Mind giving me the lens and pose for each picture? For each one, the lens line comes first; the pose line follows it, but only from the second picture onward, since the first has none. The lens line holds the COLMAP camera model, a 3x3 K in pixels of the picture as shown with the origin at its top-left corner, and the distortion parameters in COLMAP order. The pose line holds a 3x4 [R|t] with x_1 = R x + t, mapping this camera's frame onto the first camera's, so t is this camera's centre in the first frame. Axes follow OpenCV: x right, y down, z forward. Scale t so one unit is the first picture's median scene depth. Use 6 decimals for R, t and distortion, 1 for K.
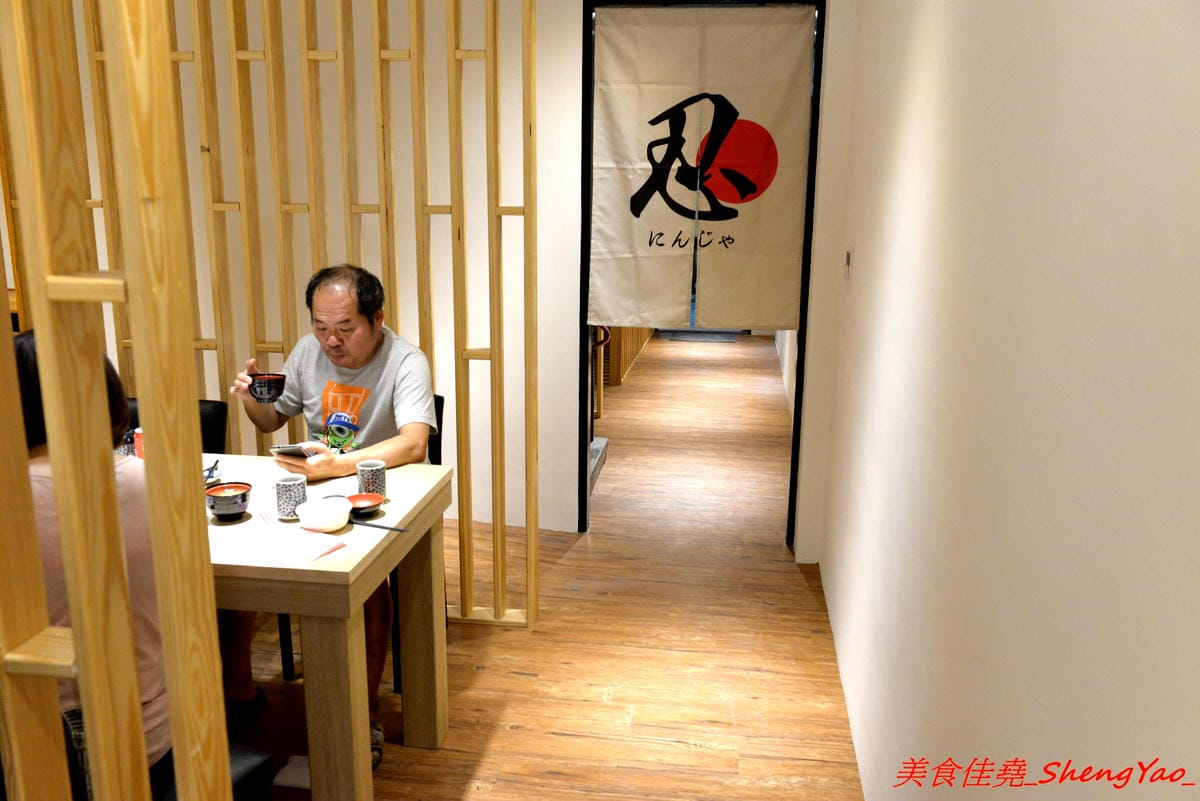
lens RADIAL K [[1064.6, 0, 597.5], [0, 1064.6, 401.3], [0, 0, 1]] dist [0.084626, 0.001080]
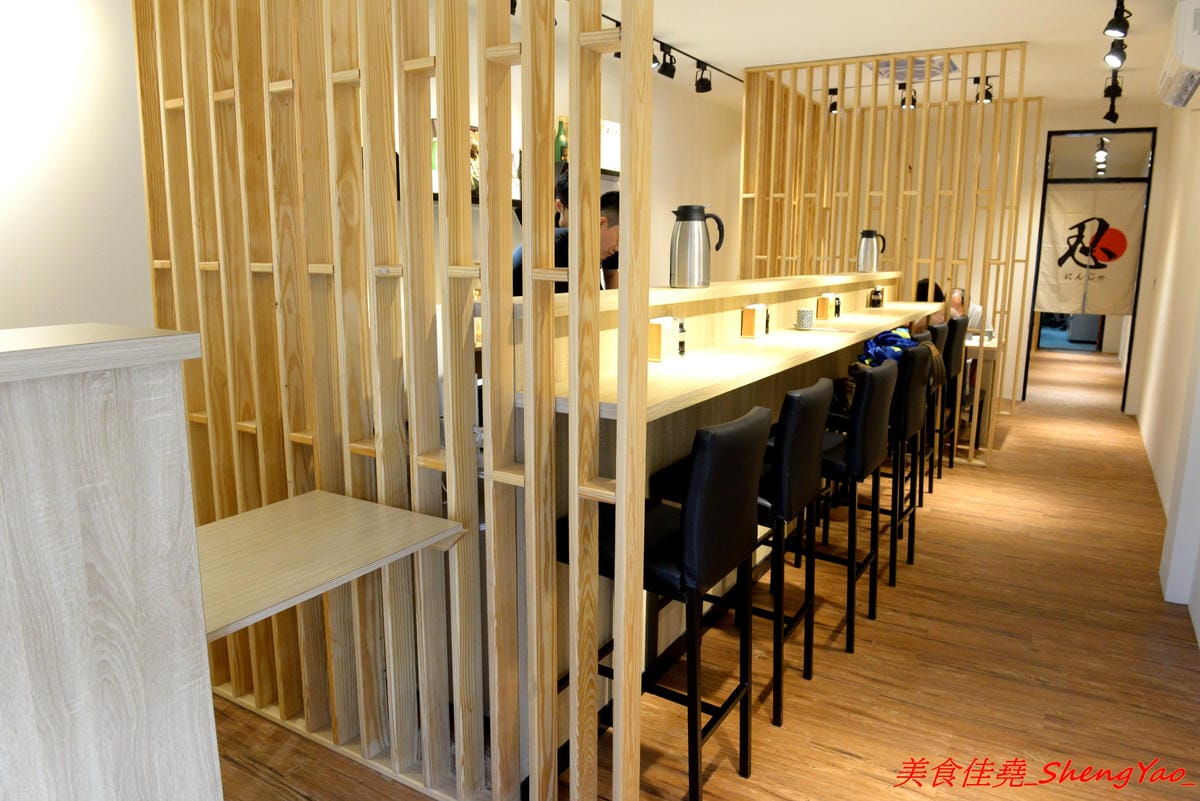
lens RADIAL K [[848.9, 0, 603.9], [0, 848.9, 406.2], [0, 0, 1]] dist [-0.045573, 0.000166]
pose [[0.924647, 0.071609, -0.374032, -0.190599], [-0.086118, 0.996038, -0.022199, 0.276309], [0.370960, 0.052737, 0.927150, -1.139156]]
